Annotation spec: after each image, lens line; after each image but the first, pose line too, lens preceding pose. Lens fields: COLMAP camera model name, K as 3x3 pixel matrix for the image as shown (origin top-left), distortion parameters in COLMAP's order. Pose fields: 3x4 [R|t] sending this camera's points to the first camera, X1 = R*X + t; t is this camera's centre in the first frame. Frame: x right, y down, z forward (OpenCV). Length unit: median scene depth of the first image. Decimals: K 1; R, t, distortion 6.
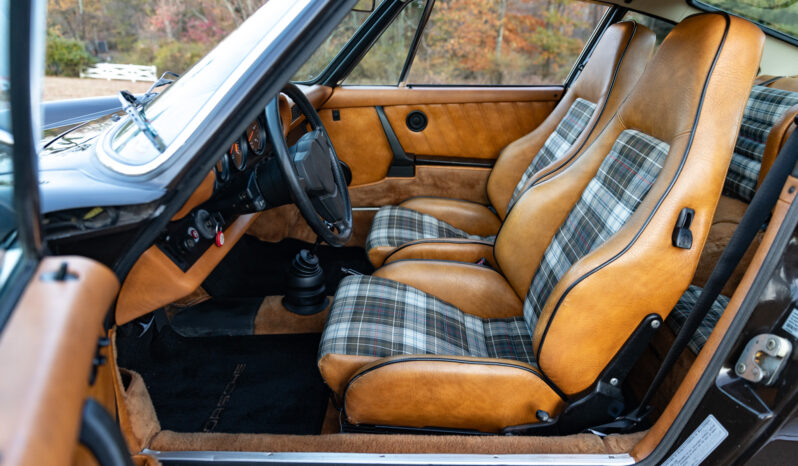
lens RADIAL K [[522.0, 0, 399.0], [0, 522.0, 233.0], [0, 0, 1]] dist [0.005841, -0.002898]
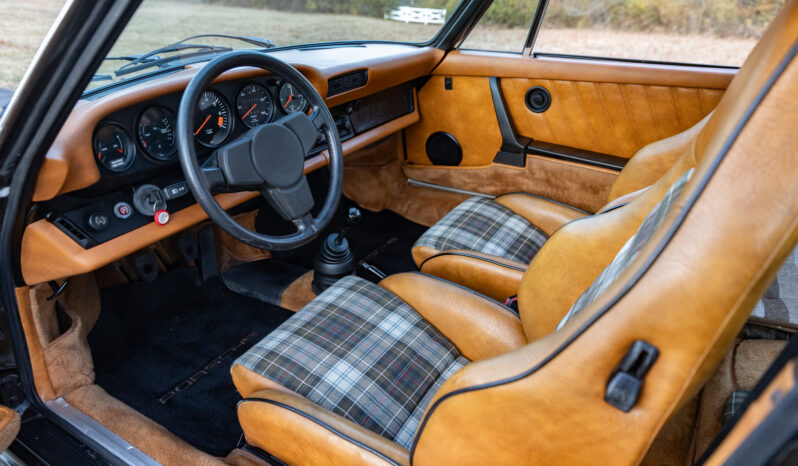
lens RADIAL K [[522.0, 0, 399.0], [0, 522.0, 233.0], [0, 0, 1]] dist [0.005841, -0.002898]
pose [[0.871819, 0.214139, -0.440540, 0.357965], [-0.170311, 0.975782, 0.137269, -0.127165], [0.459266, -0.044645, 0.887176, 0.256537]]
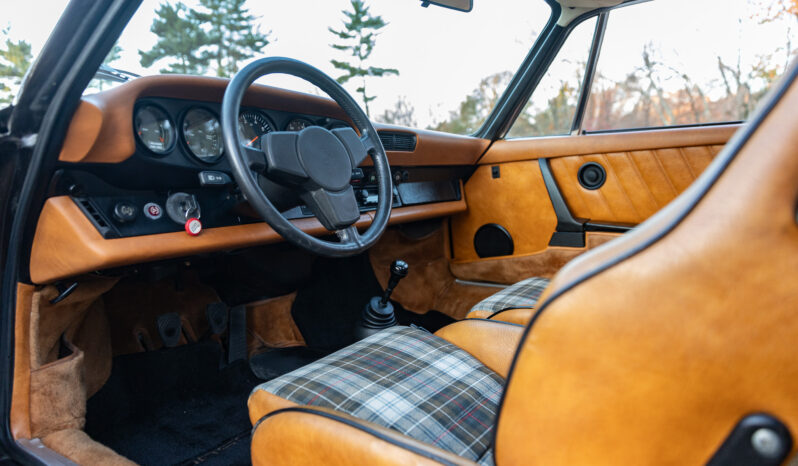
lens RADIAL K [[522.0, 0, 399.0], [0, 522.0, 233.0], [0, 0, 1]] dist [0.005841, -0.002898]
pose [[0.835776, 0.037384, -0.547797, 0.323823], [-0.172984, 0.964801, -0.198080, 0.102561], [0.521110, 0.260310, 0.812824, 0.352808]]
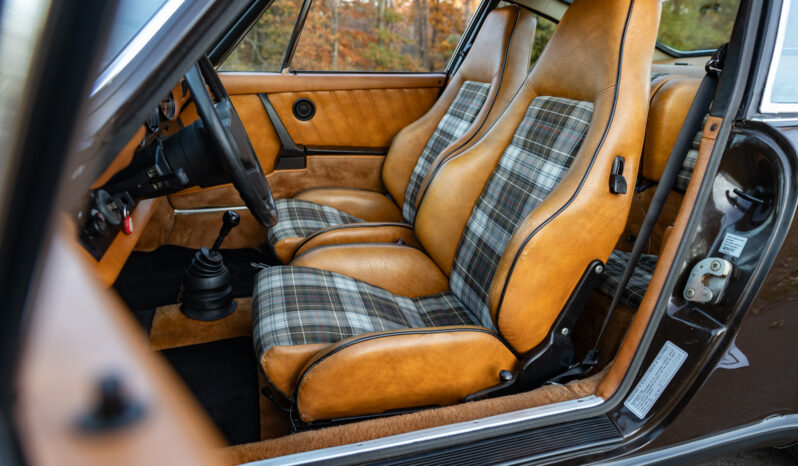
lens RADIAL K [[522.0, 0, 399.0], [0, 522.0, 233.0], [0, 0, 1]] dist [0.005841, -0.002898]
pose [[0.955718, -0.081002, 0.282917, -0.127572], [0.088366, 0.995999, -0.013343, 0.054796], [-0.280704, 0.037752, 0.959052, 0.070454]]
